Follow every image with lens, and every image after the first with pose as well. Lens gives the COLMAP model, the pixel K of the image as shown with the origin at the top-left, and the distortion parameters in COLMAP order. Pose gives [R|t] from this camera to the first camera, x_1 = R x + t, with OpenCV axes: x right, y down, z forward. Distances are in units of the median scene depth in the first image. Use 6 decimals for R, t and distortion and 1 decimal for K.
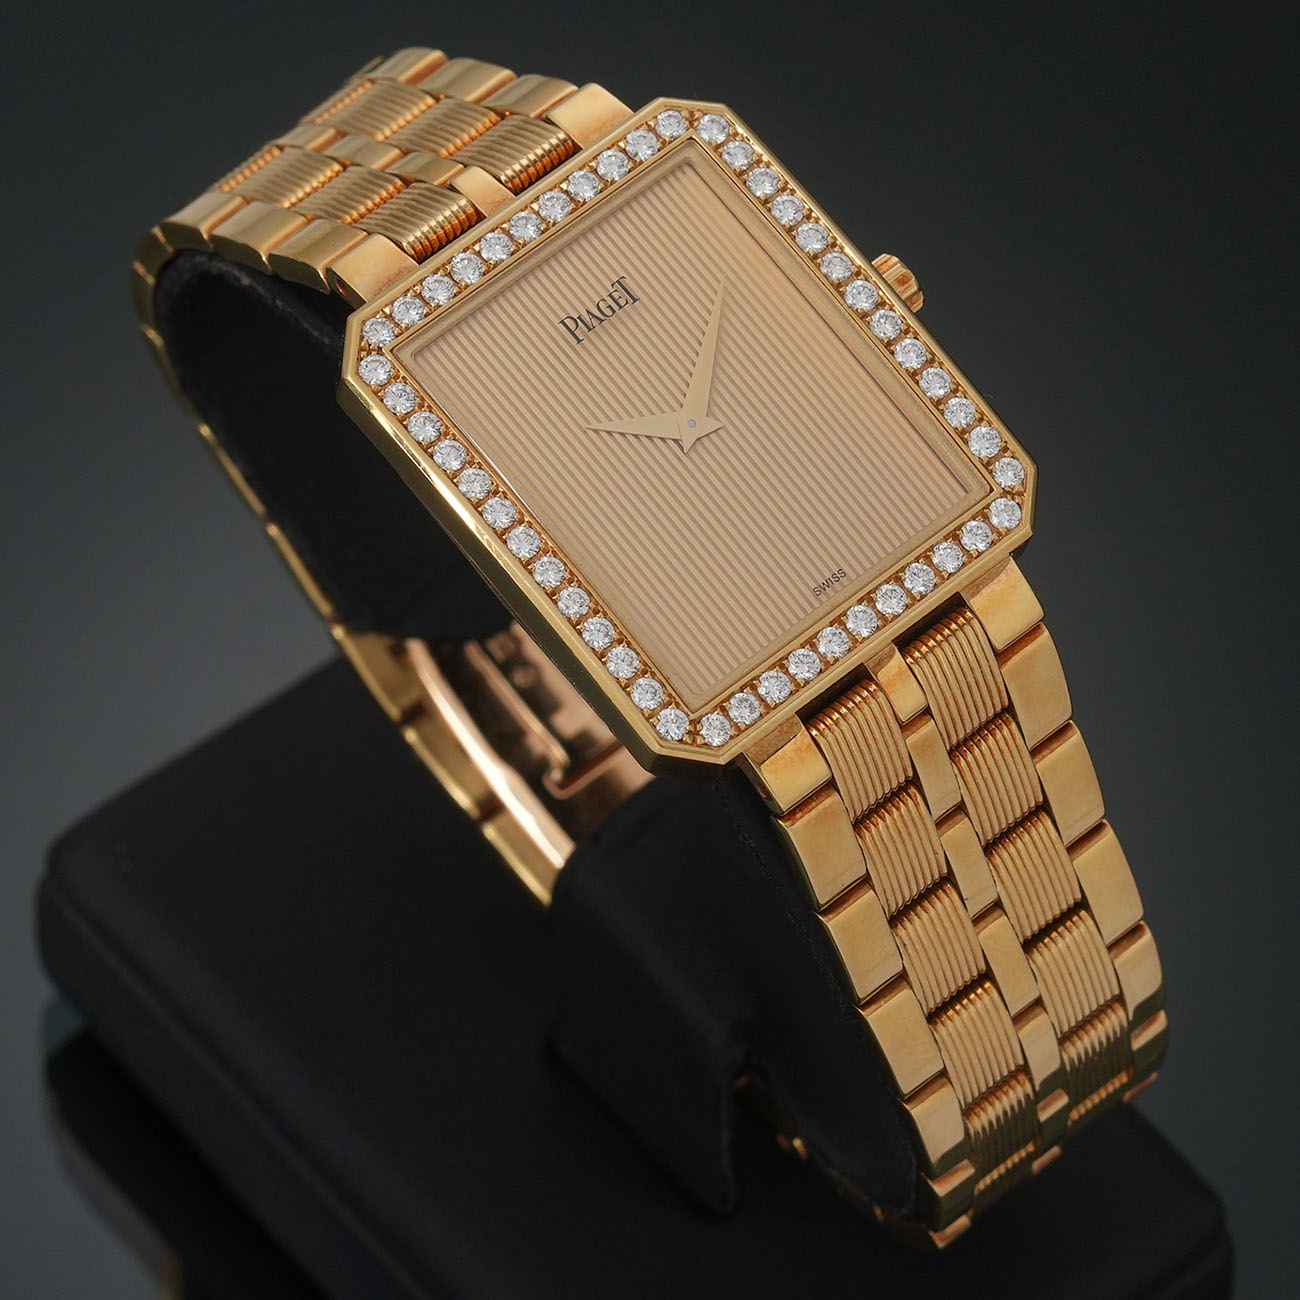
lens RADIAL K [[4748.5, 0, 650.0], [0, 4748.5, 650.0], [0, 0, 1]] dist [0.335638, 2.479581]
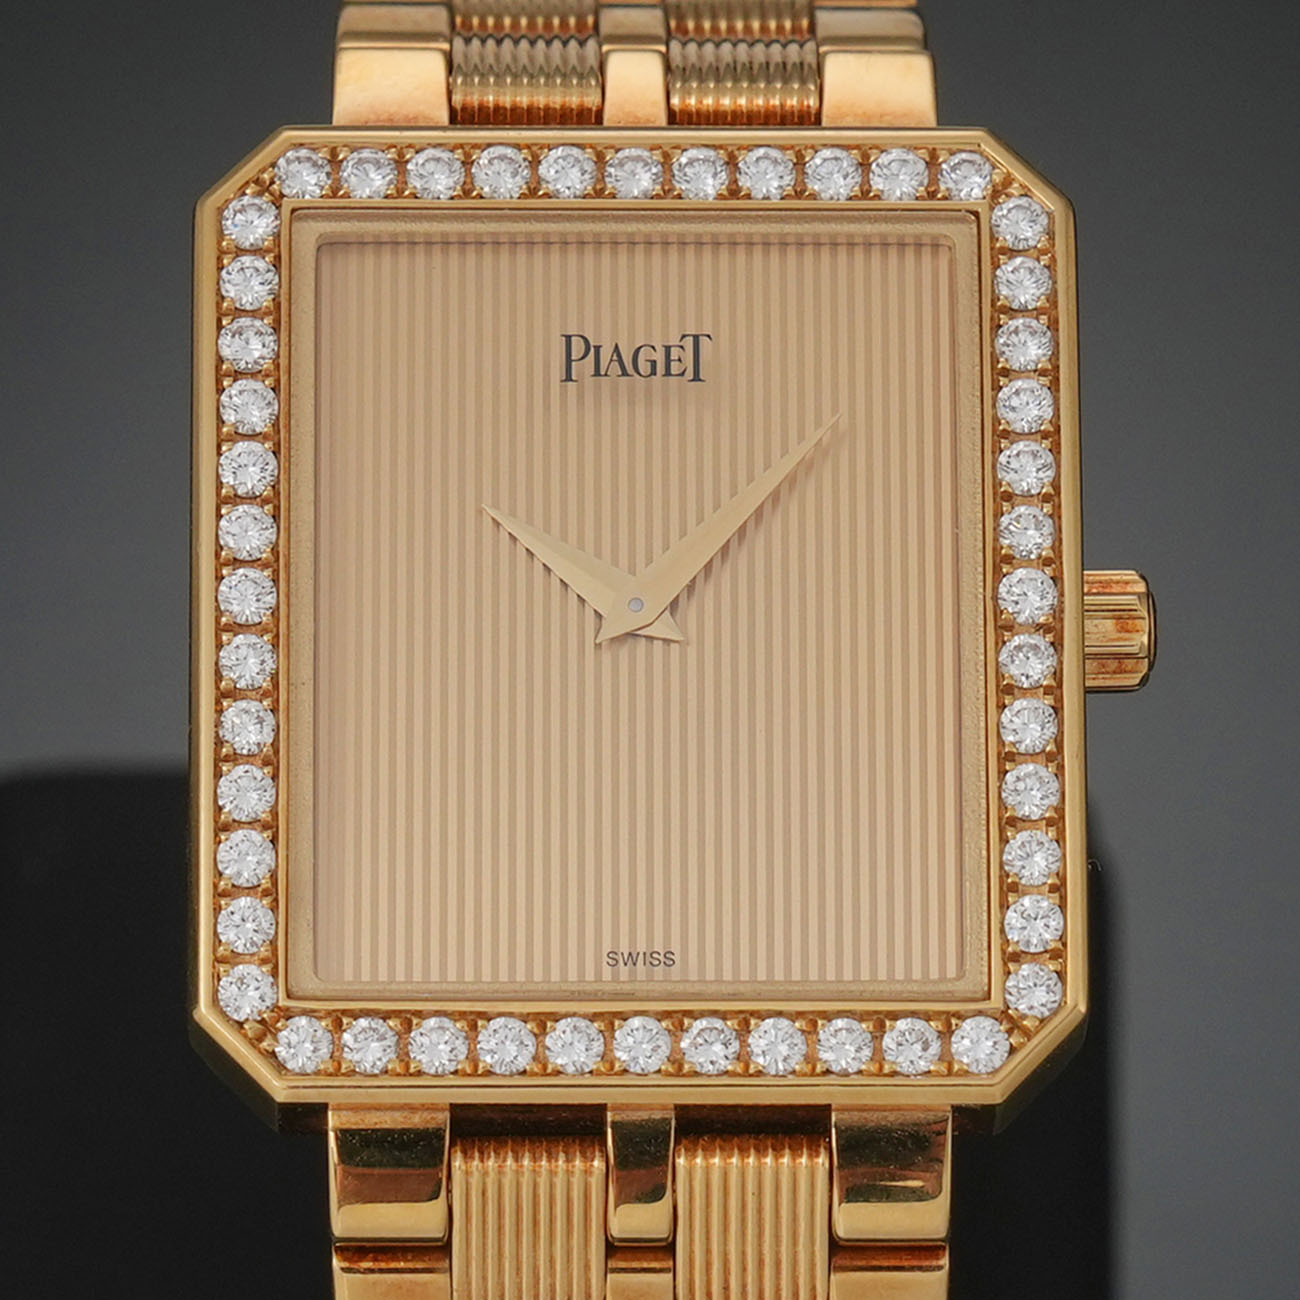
lens RADIAL K [[4748.5, 0, 650.0], [0, 4748.5, 650.0], [0, 0, 1]] dist [0.335638, 2.479581]
pose [[0.770268, 0.579115, -0.267044, 0.170085], [-0.568300, 0.813334, 0.124589, -0.116585], [0.289348, 0.055794, 0.955597, 0.435803]]
